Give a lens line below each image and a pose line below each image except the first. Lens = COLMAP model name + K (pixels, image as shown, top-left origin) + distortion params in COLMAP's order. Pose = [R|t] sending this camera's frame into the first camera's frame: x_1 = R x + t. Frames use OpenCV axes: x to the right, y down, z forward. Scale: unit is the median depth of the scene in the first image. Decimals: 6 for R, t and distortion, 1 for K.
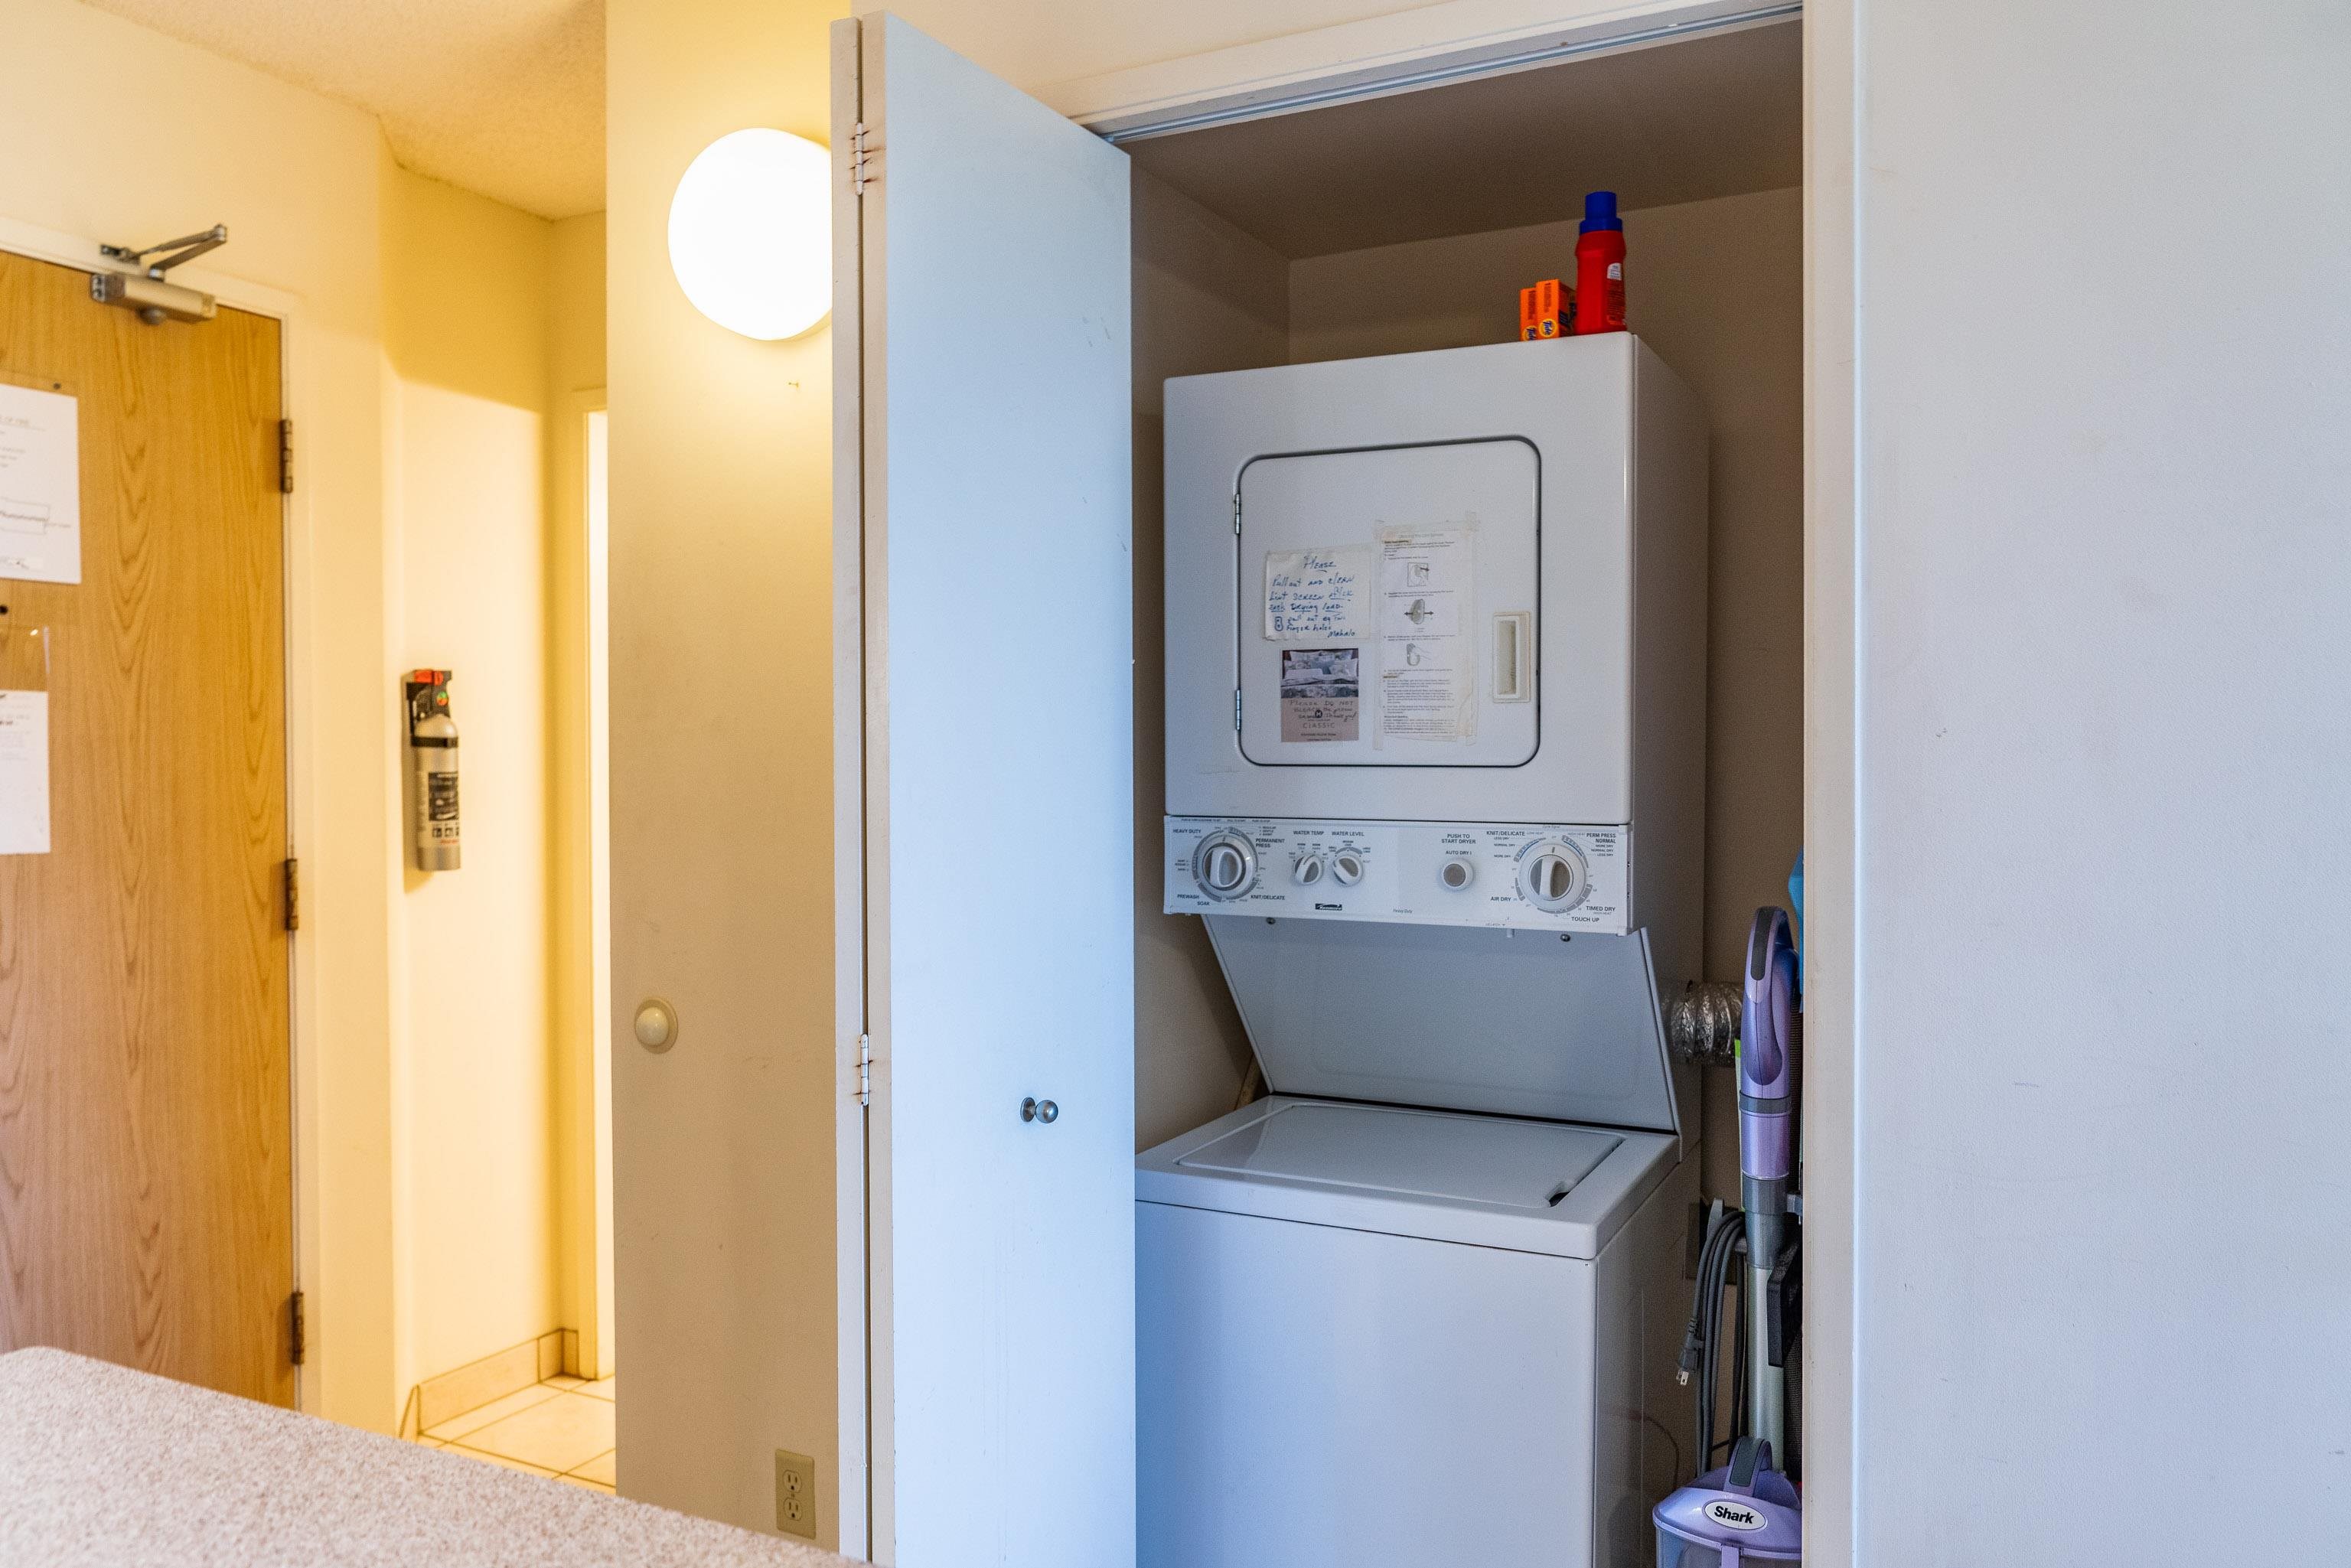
lens RADIAL K [[1729.4, 0, 1174.0], [0, 1729.4, 792.0], [0, 0, 1]] dist [-0.002329, 0.003221]
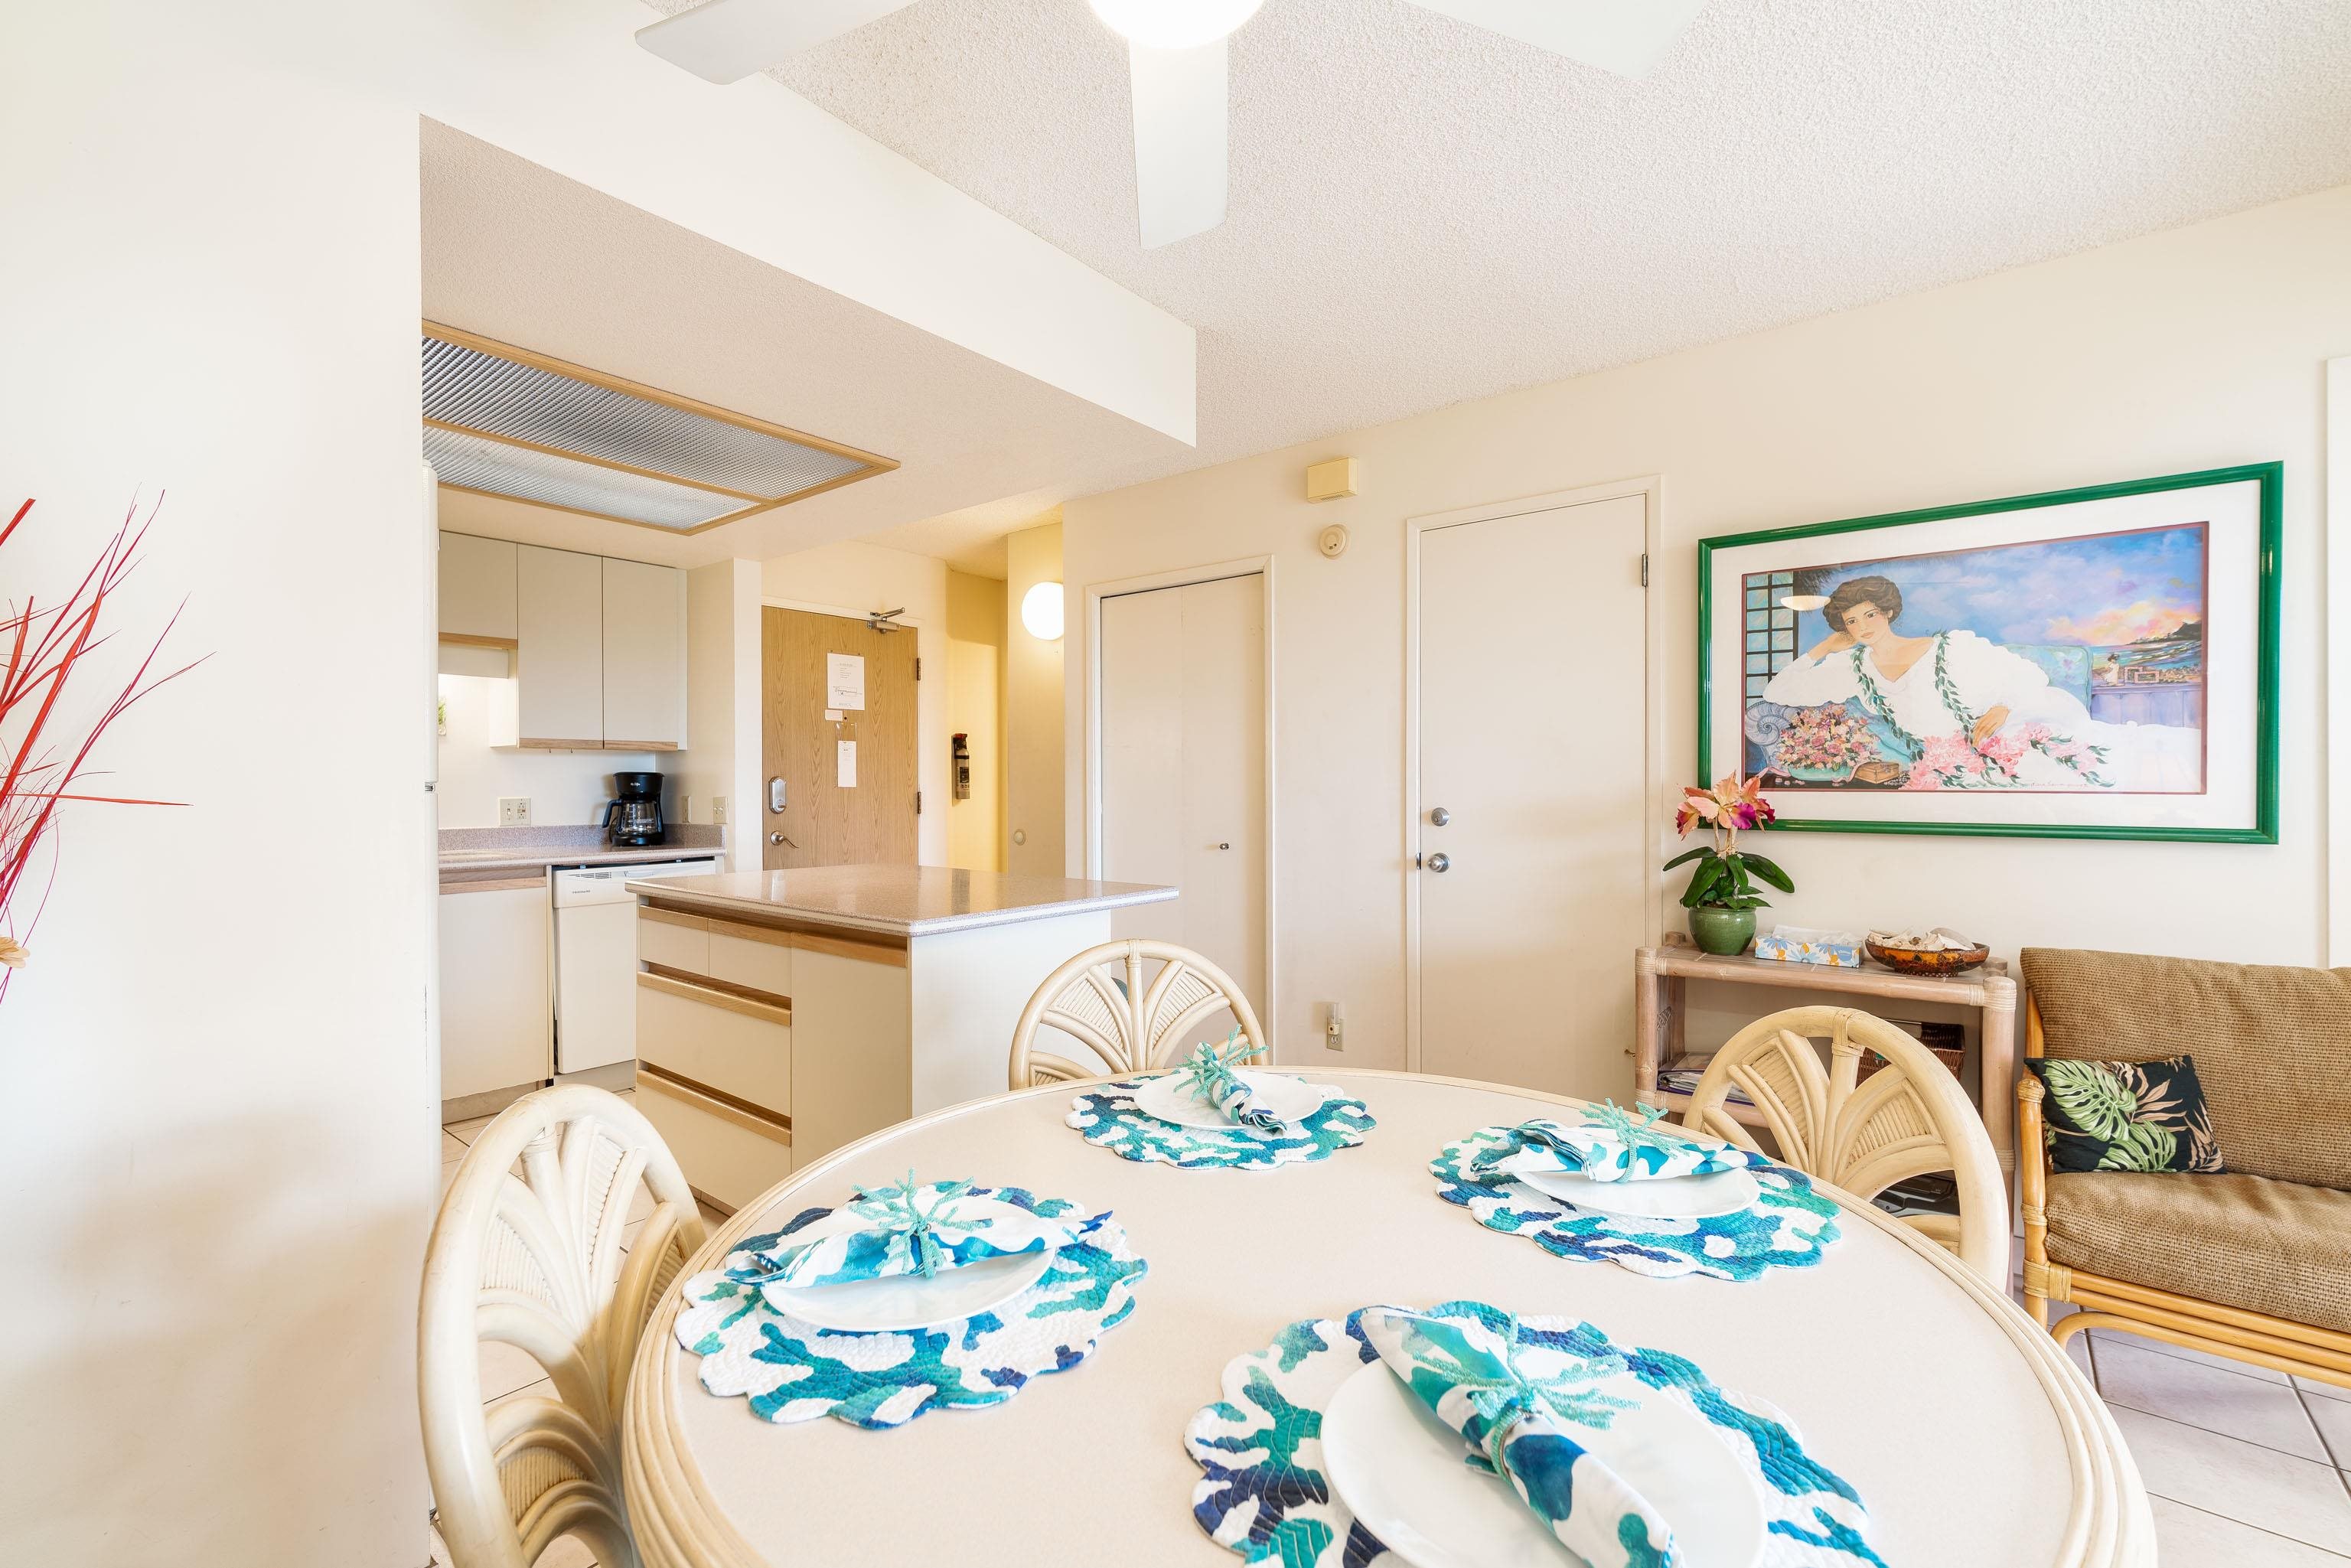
lens RADIAL K [[1005.8, 0, 1170.7], [0, 1005.8, 787.8], [0, 0, 1]] dist [0.001194, 0.000951]
pose [[0.976520, -0.001965, -0.215416, 0.366464], [-0.001223, 0.999892, -0.014663, 0.059104], [0.215422, 0.014582, 0.976412, -0.761481]]
